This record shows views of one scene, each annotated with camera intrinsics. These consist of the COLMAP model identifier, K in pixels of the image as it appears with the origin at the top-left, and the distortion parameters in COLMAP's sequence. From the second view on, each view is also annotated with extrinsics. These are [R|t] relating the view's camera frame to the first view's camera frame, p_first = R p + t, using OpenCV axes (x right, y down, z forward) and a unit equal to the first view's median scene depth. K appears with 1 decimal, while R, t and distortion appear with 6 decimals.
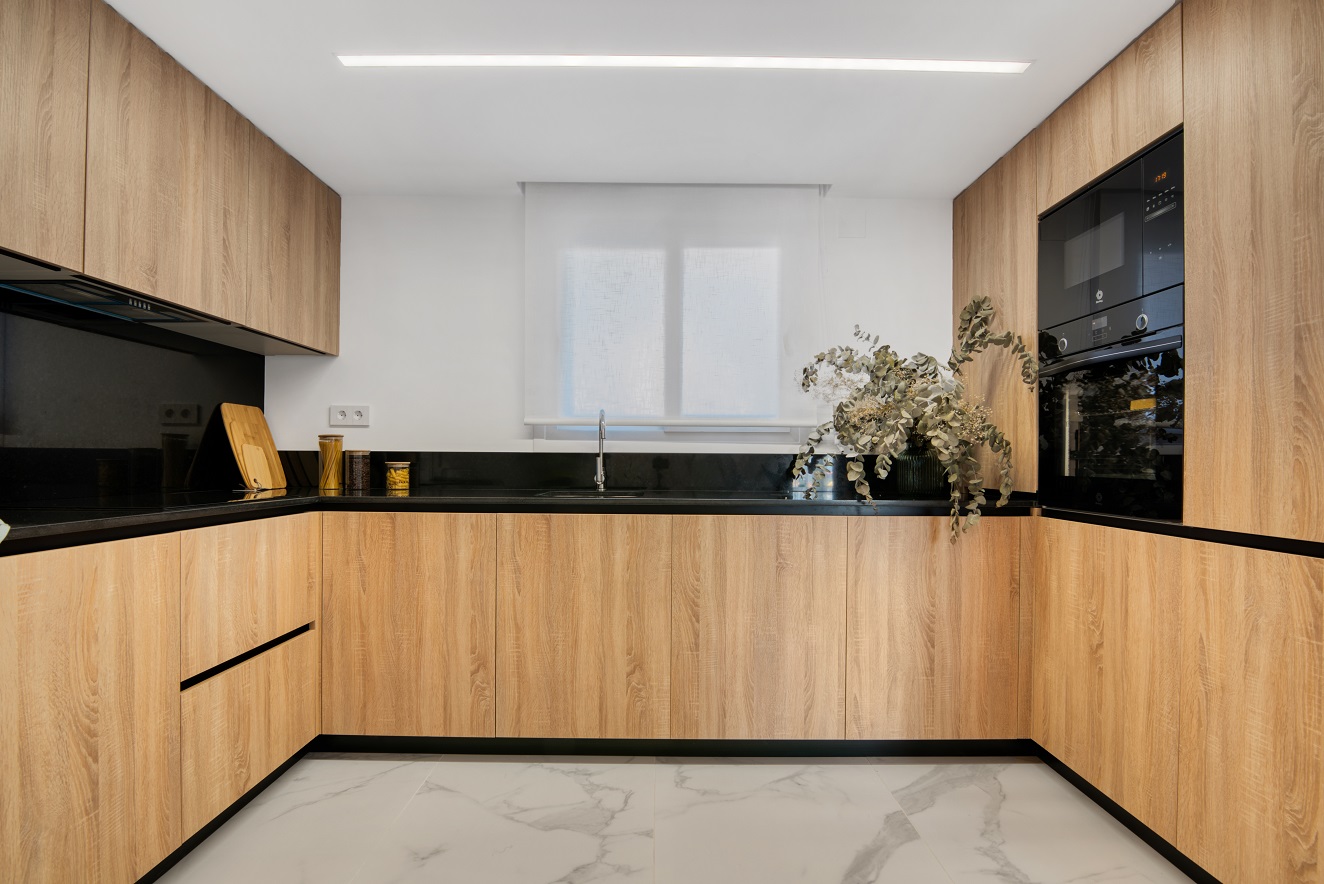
lens RADIAL K [[617.9, 0, 658.0], [0, 617.9, 459.1], [0, 0, 1]] dist [-0.018436, 0.000531]
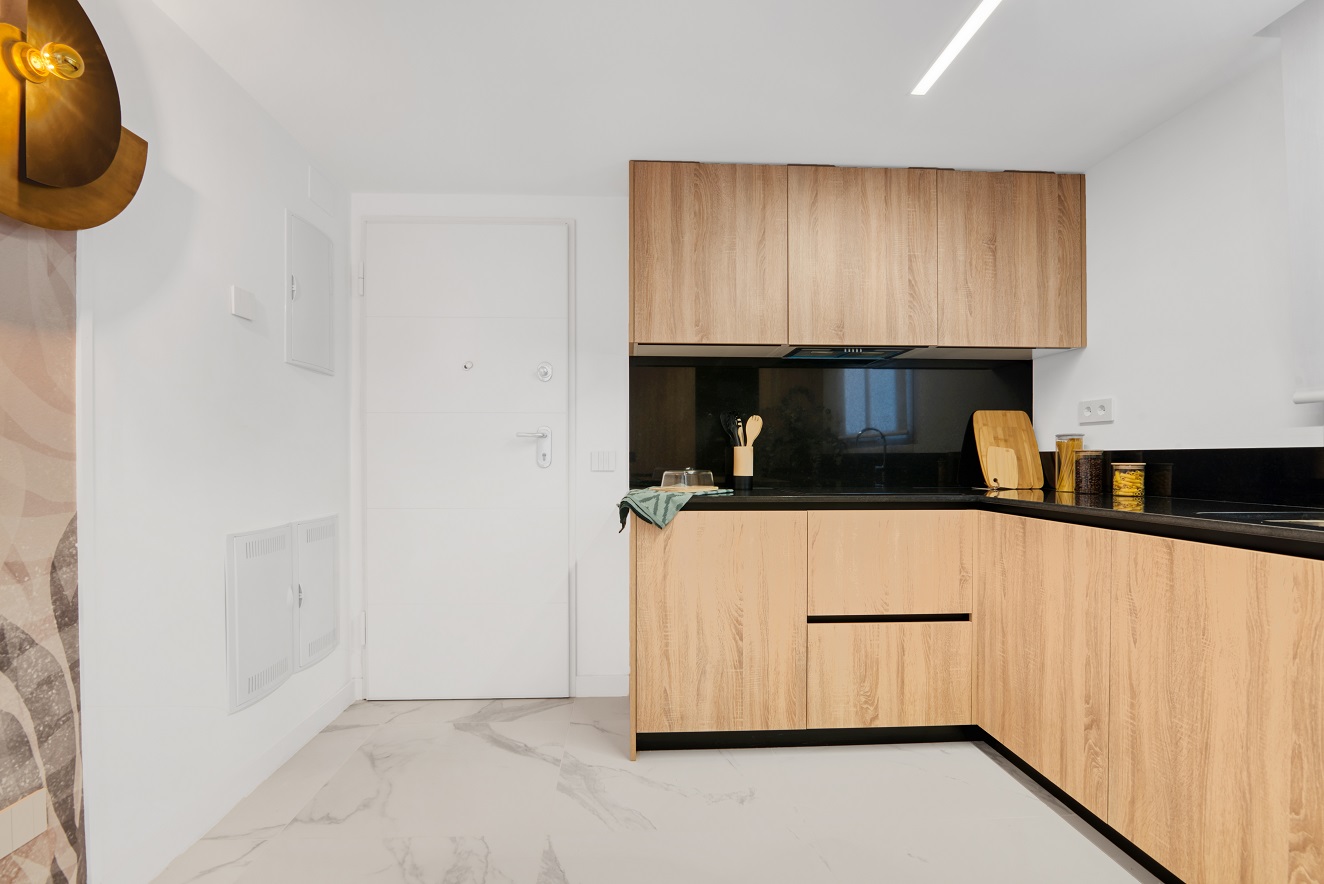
lens RADIAL K [[617.9, 0, 658.0], [0, 617.9, 459.1], [0, 0, 1]] dist [-0.018436, 0.000531]
pose [[0.050332, -0.007036, -0.998708, 0.461733], [0.002864, 0.999972, -0.006900, 0.004411], [0.998728, -0.002513, 0.050351, 0.408076]]
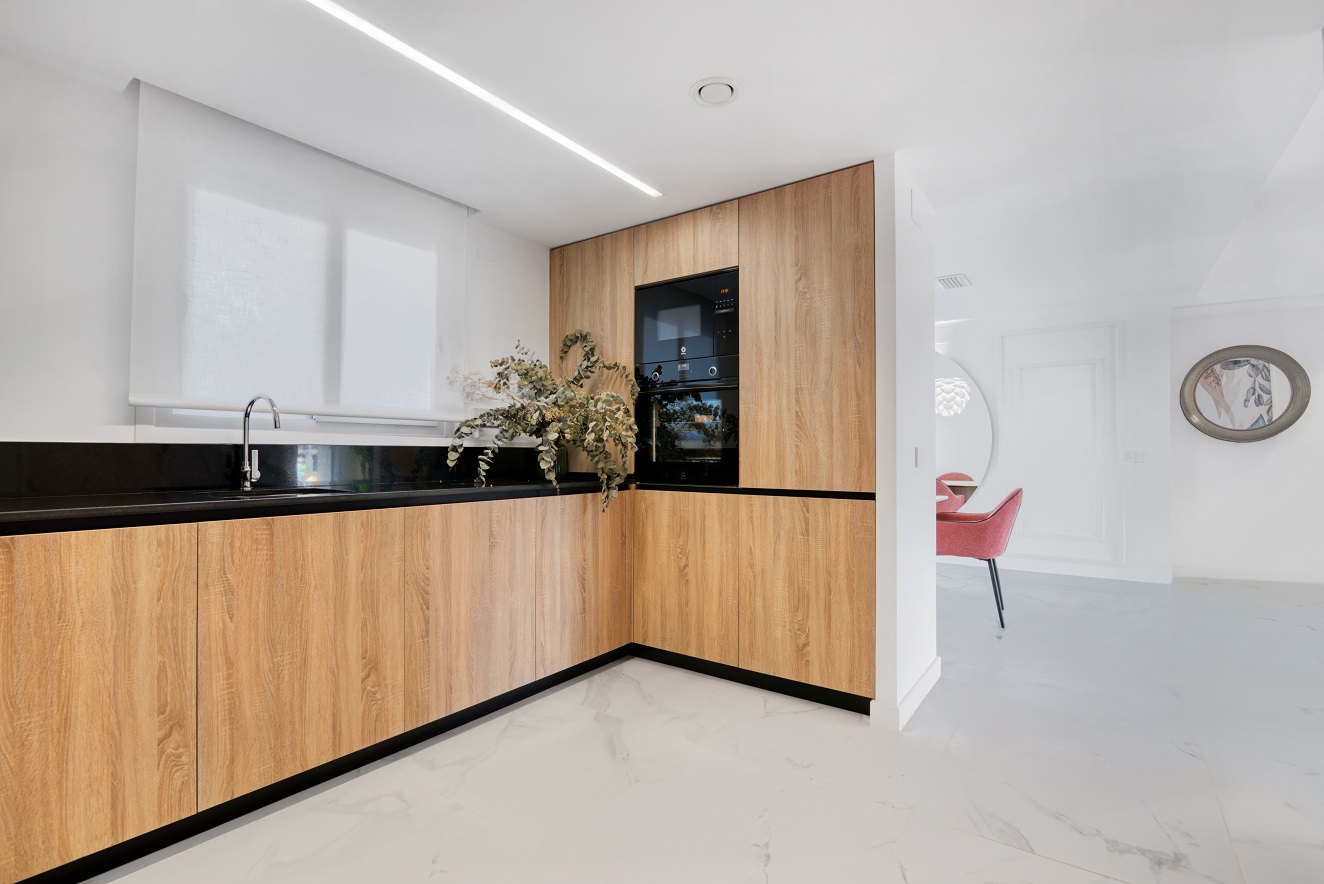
lens RADIAL K [[612.6, 0, 655.2], [0, 612.6, 441.4], [0, 0, 1]] dist [-0.017853, 0.000408]
pose [[0.592554, 0.010064, 0.805468, -0.537428], [0.000863, 0.999913, -0.013129, -0.003243], [-0.805530, 0.008474, 0.592494, 0.085060]]
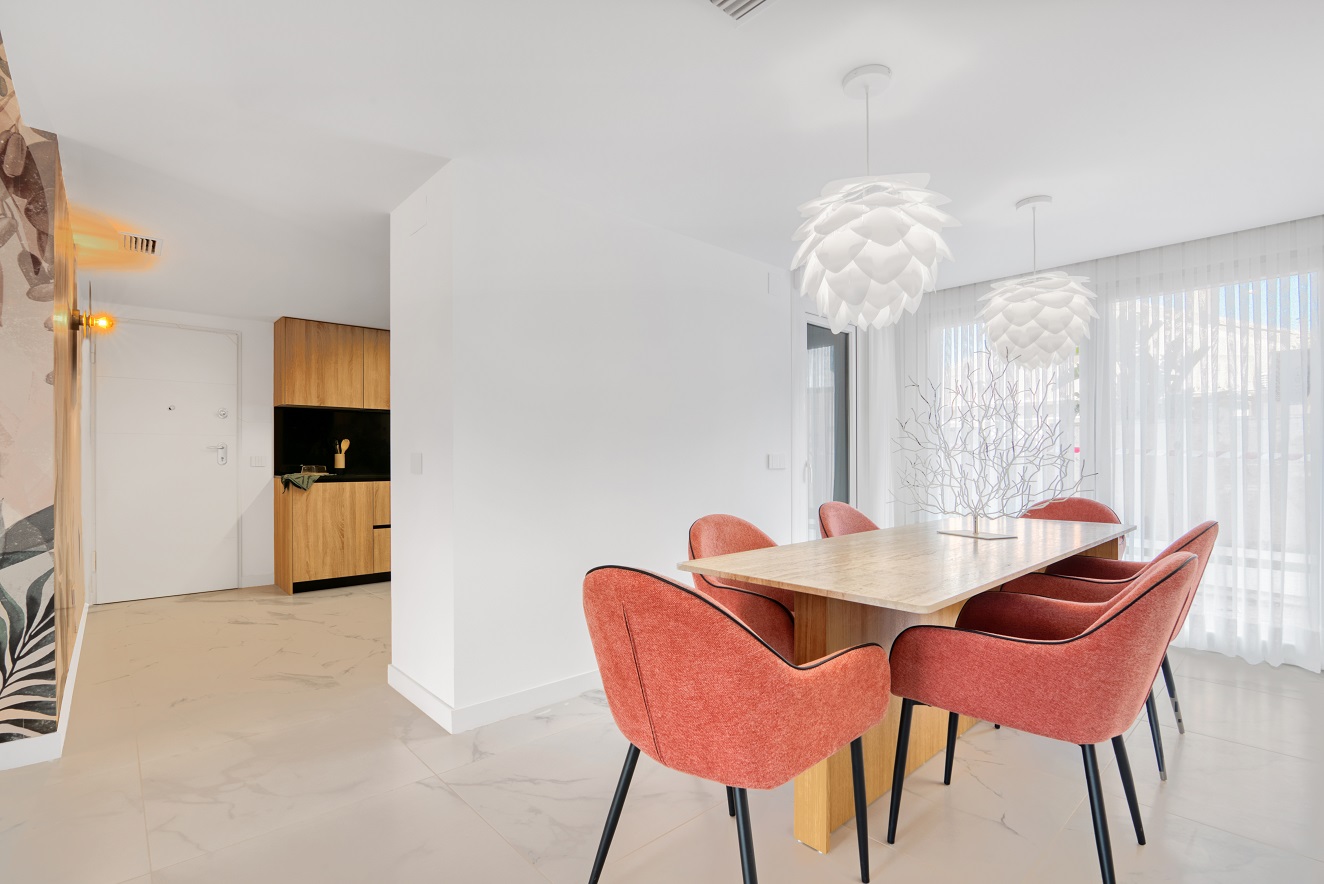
lens RADIAL K [[603.1, 0, 648.7], [0, 603.1, 458.7], [0, 0, 1]] dist [-0.018522, -0.000096]
pose [[0.669526, -0.008242, -0.742743, 1.960917], [0.007584, 0.999962, -0.004260, 0.011193], [0.742750, -0.002781, 0.669563, -0.078780]]
